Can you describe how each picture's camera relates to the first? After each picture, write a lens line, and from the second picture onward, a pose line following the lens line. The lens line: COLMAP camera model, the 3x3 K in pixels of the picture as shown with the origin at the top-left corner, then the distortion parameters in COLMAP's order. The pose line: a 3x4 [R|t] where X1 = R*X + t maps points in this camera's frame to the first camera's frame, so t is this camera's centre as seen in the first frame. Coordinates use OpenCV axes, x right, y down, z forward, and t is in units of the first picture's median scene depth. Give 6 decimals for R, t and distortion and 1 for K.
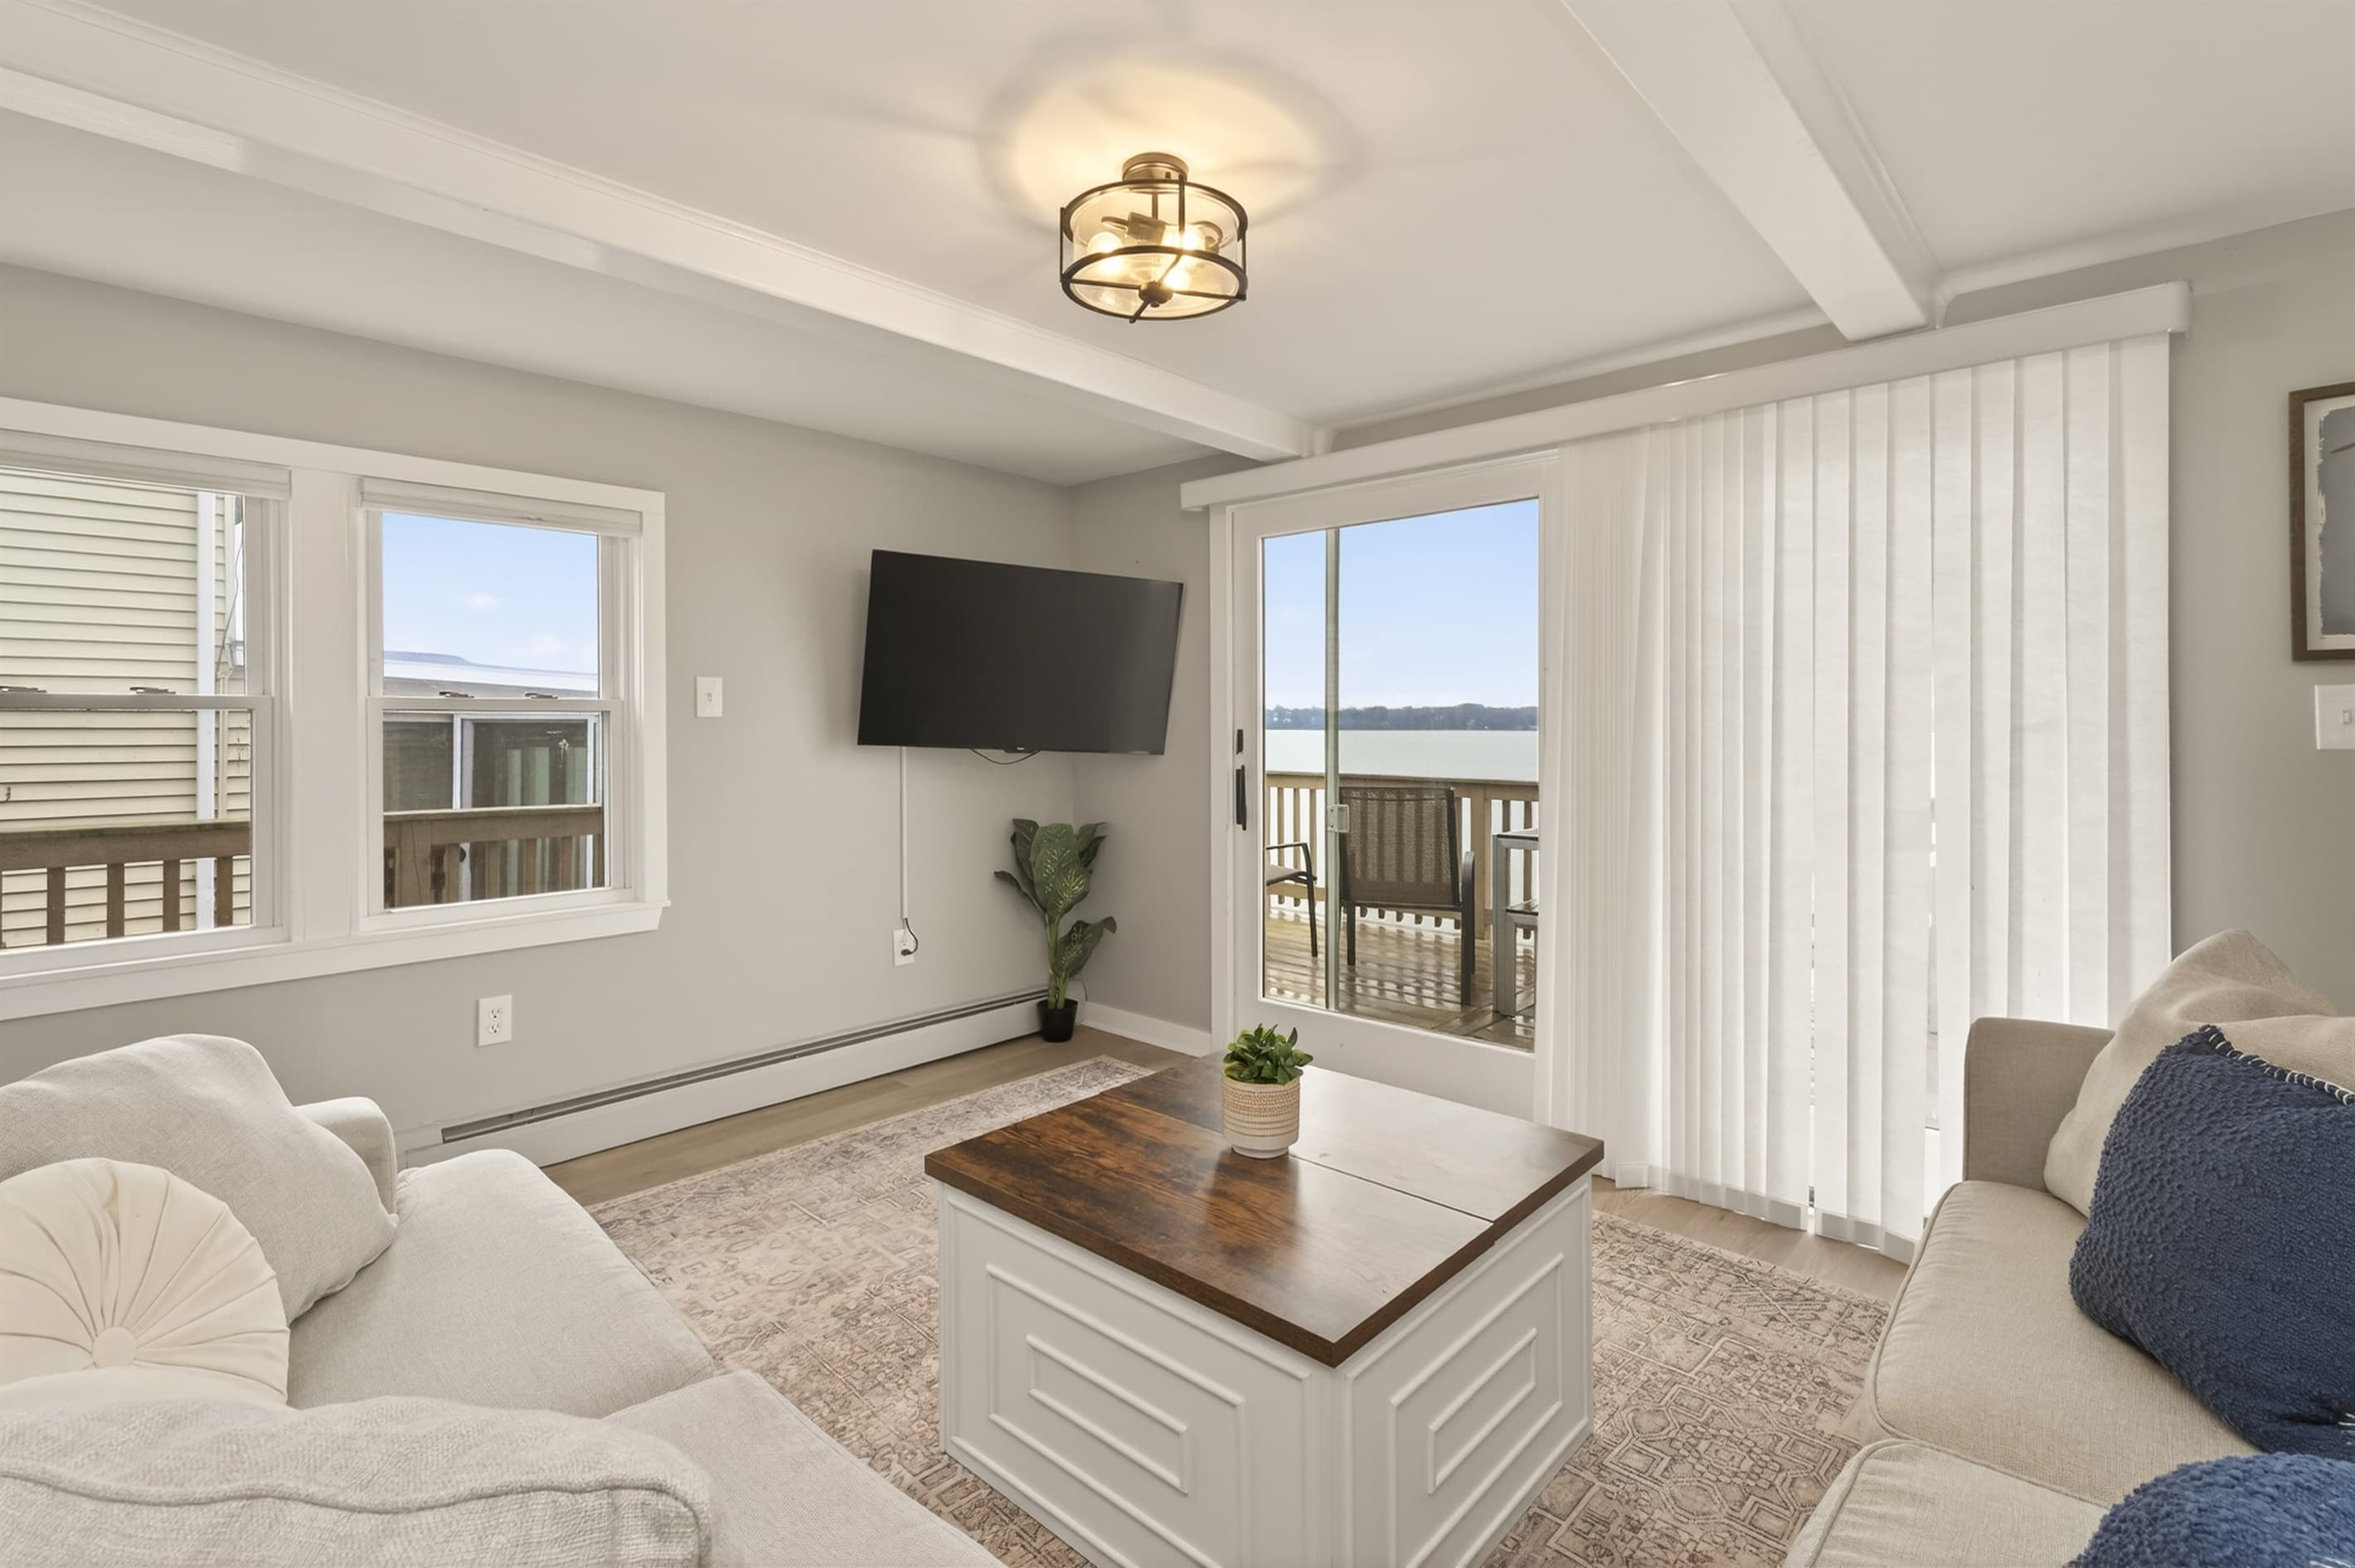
lens RADIAL K [[1103.8, 0, 1132.8], [0, 1103.8, 718.6], [0, 0, 1]] dist [-0.003693, 0.000626]
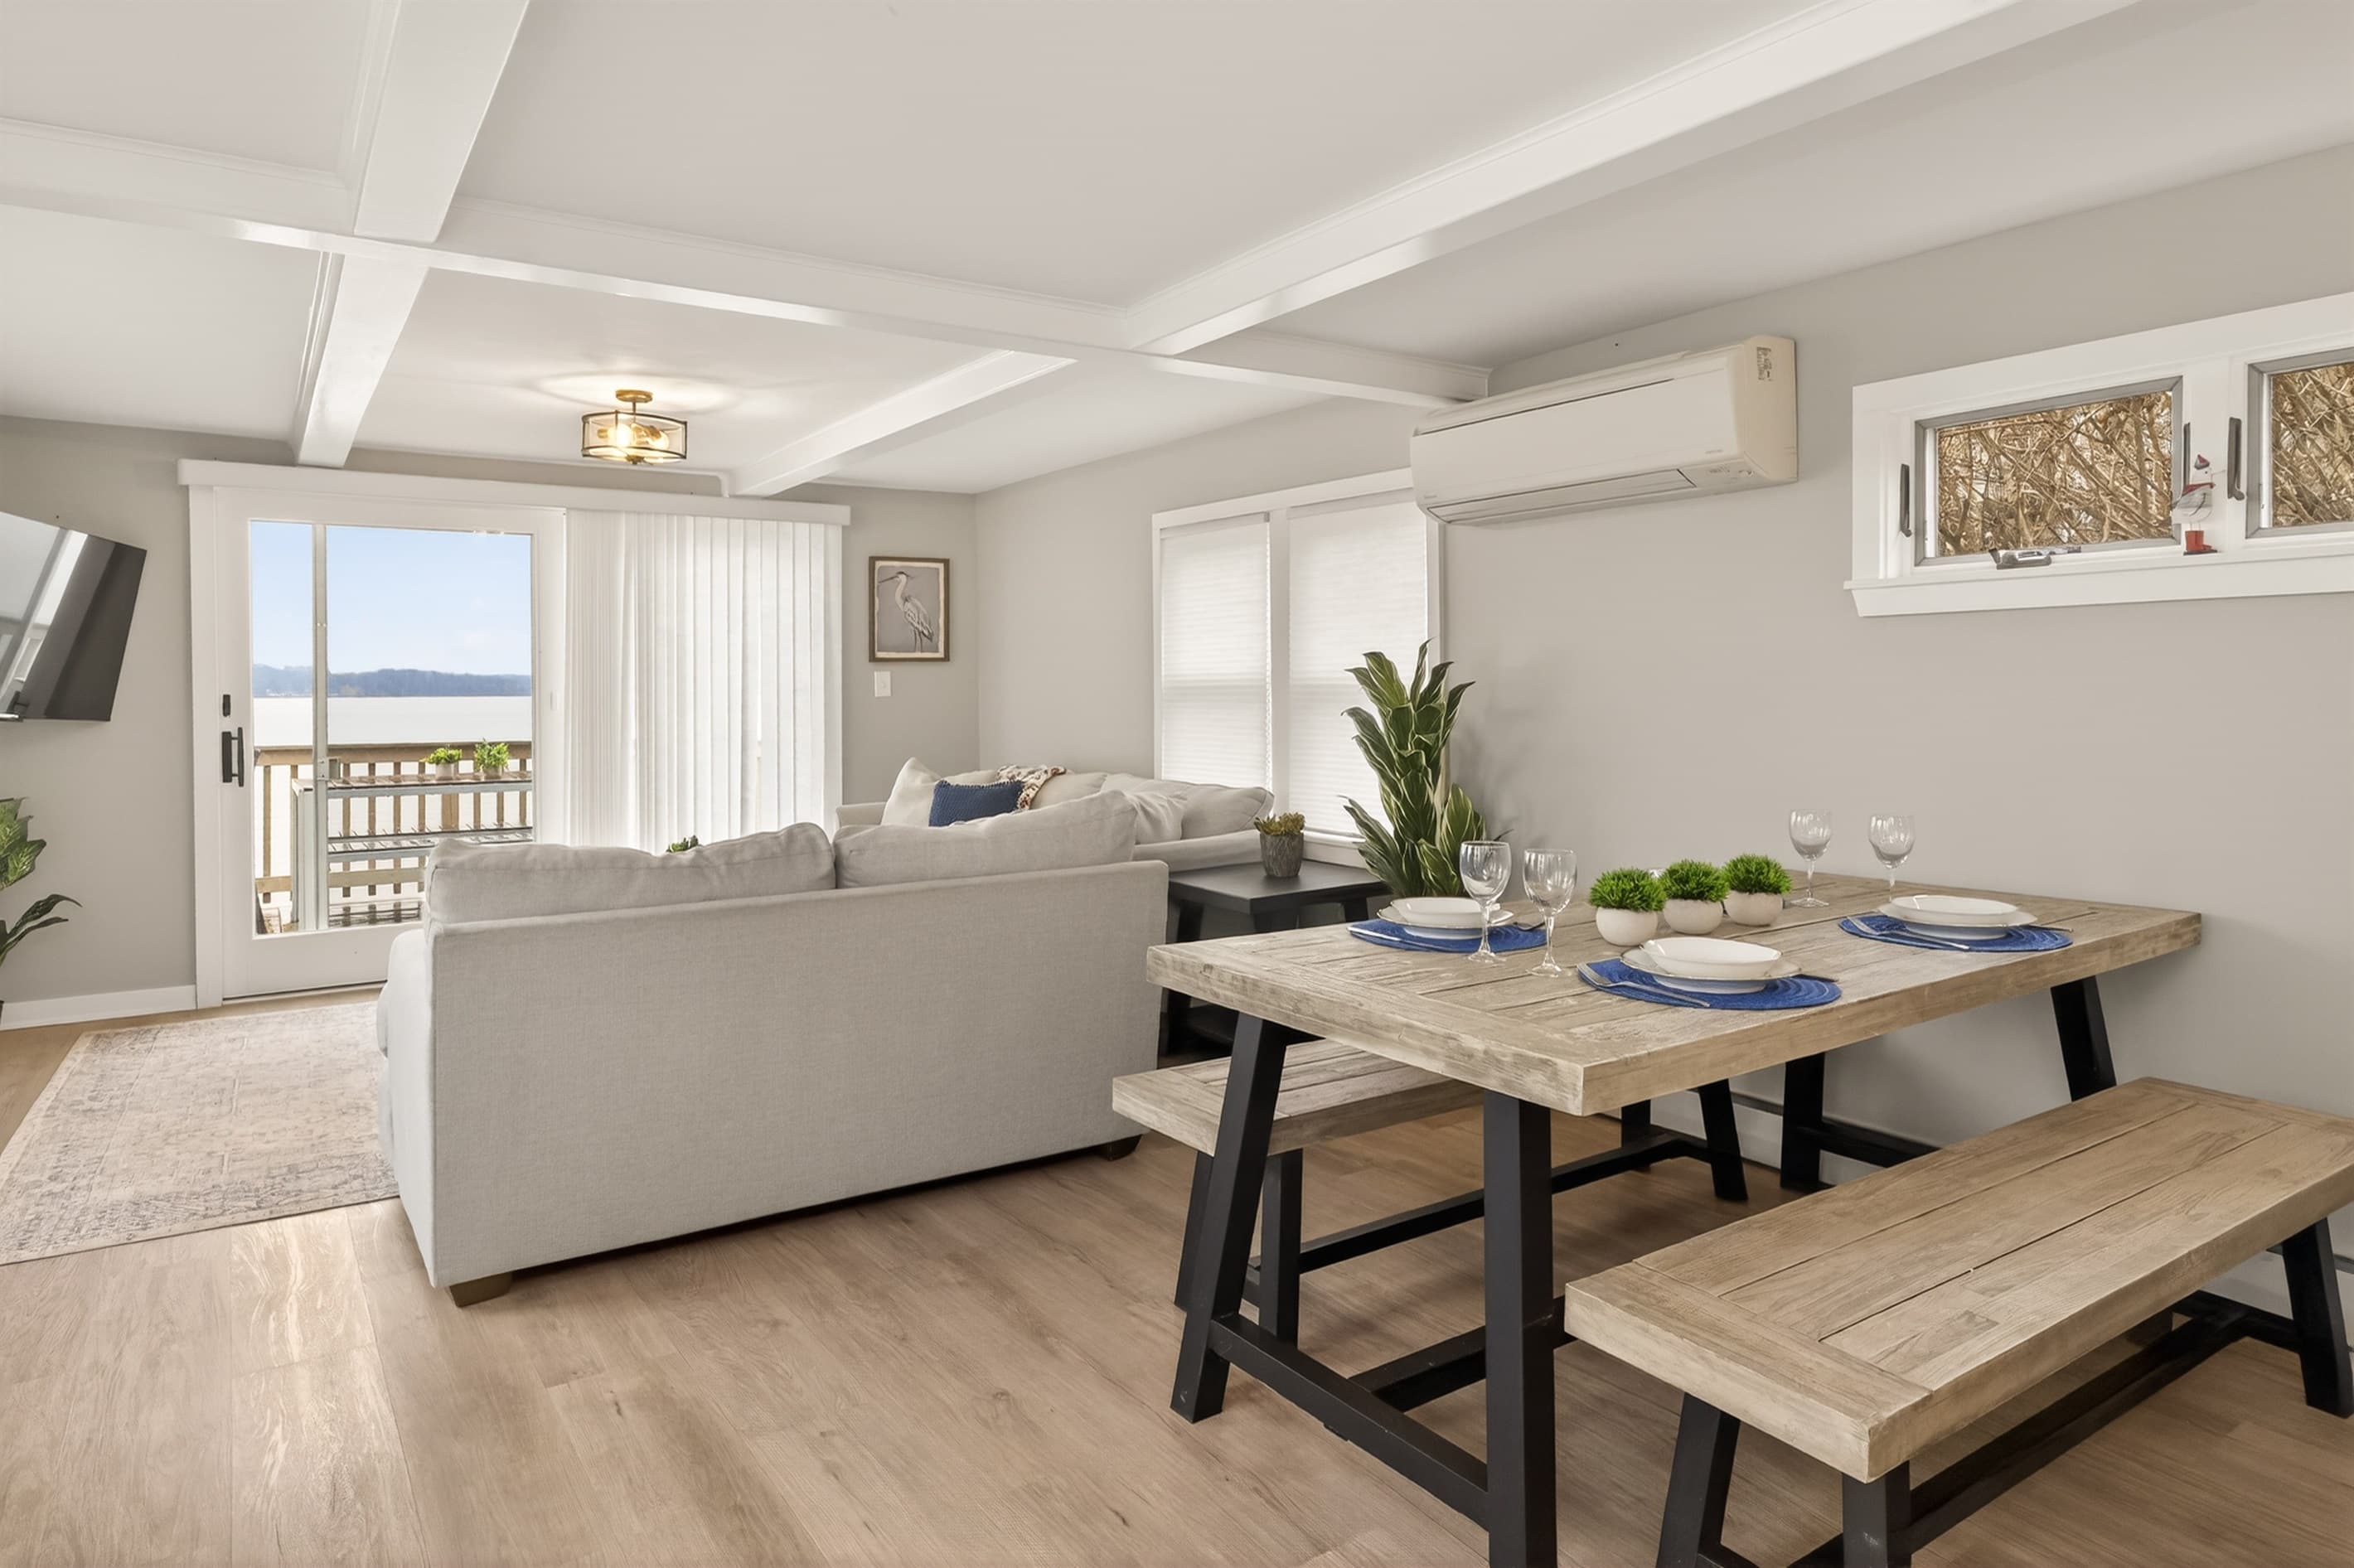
lens RADIAL K [[1360.9, 0, 1144.2], [0, 1360.9, 682.6], [0, 0, 1]] dist [-0.011277, 0.010667]
pose [[0.237362, -0.001320, 0.971420, -1.434526], [-0.002693, 0.999994, 0.002017, -0.010150], [-0.971417, -0.003095, 0.237357, -0.275223]]
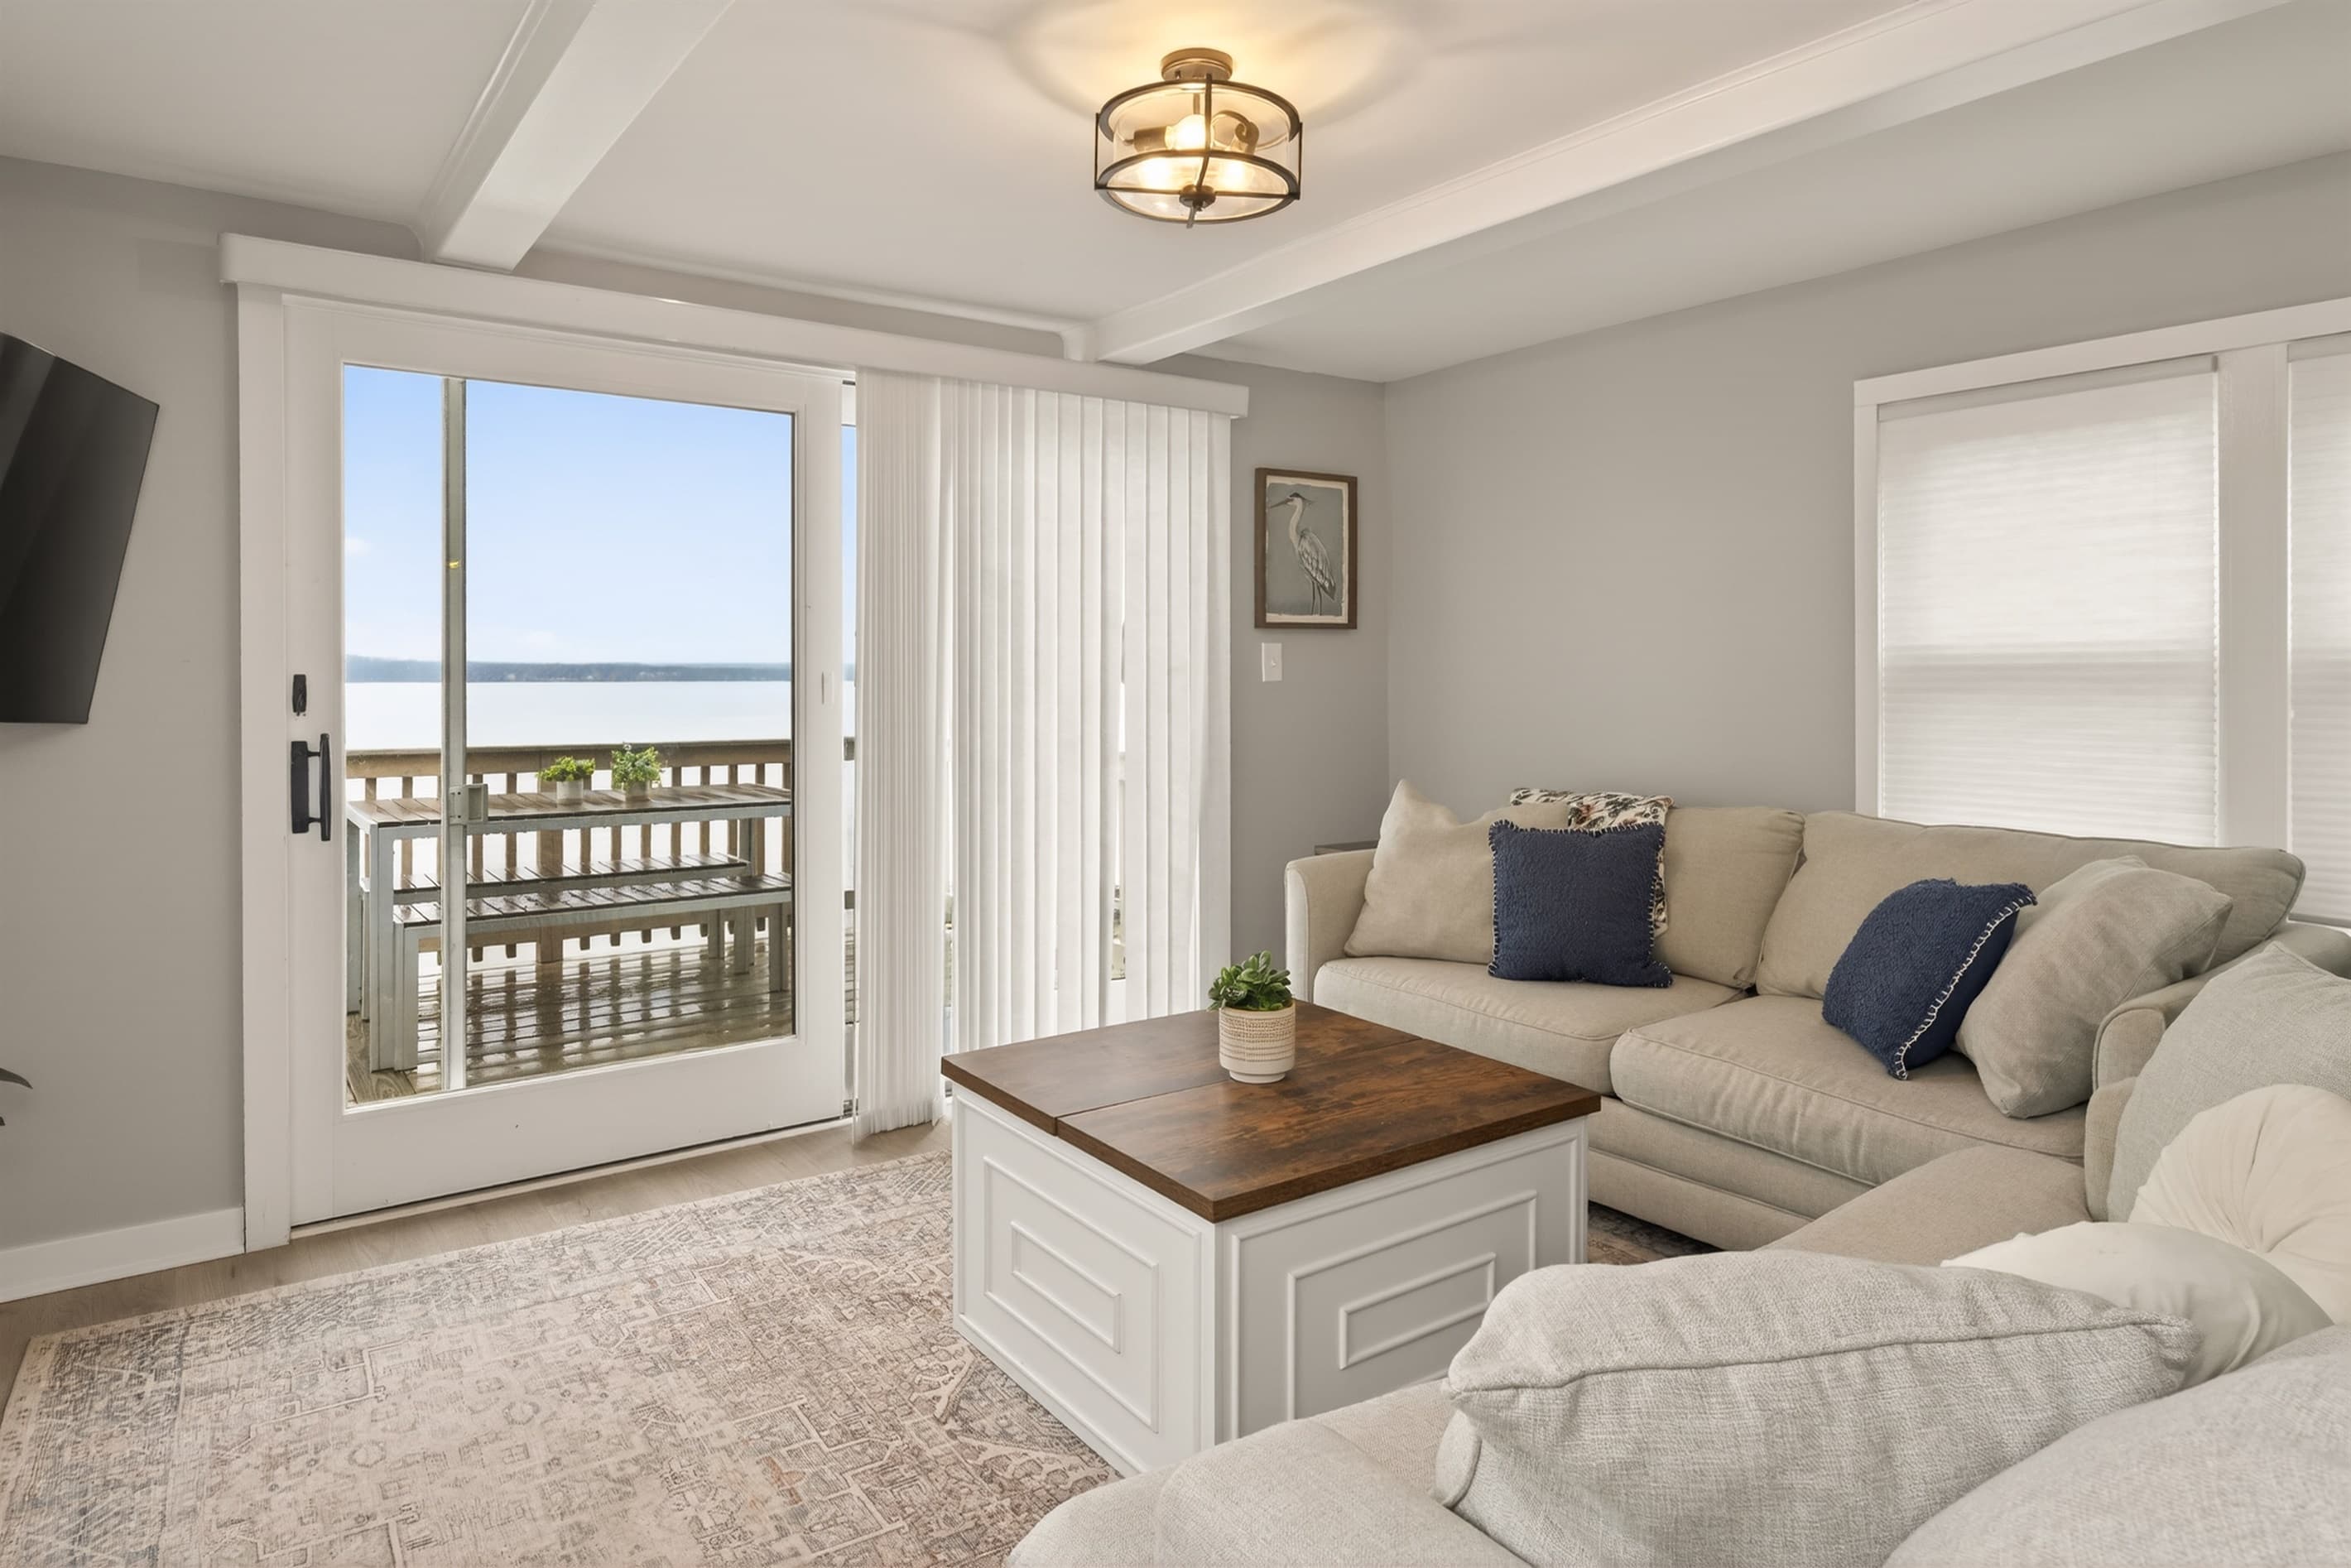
lens RADIAL K [[1359.3, 0, 1147.1], [0, 1359.3, 668.5], [0, 0, 1]] dist [-0.011277, 0.010667]
pose [[0.201338, -0.000025, 0.979522, -0.775271], [-0.005577, 0.999984, 0.001172, 0.004862], [-0.979506, -0.005698, 0.201334, 0.588738]]
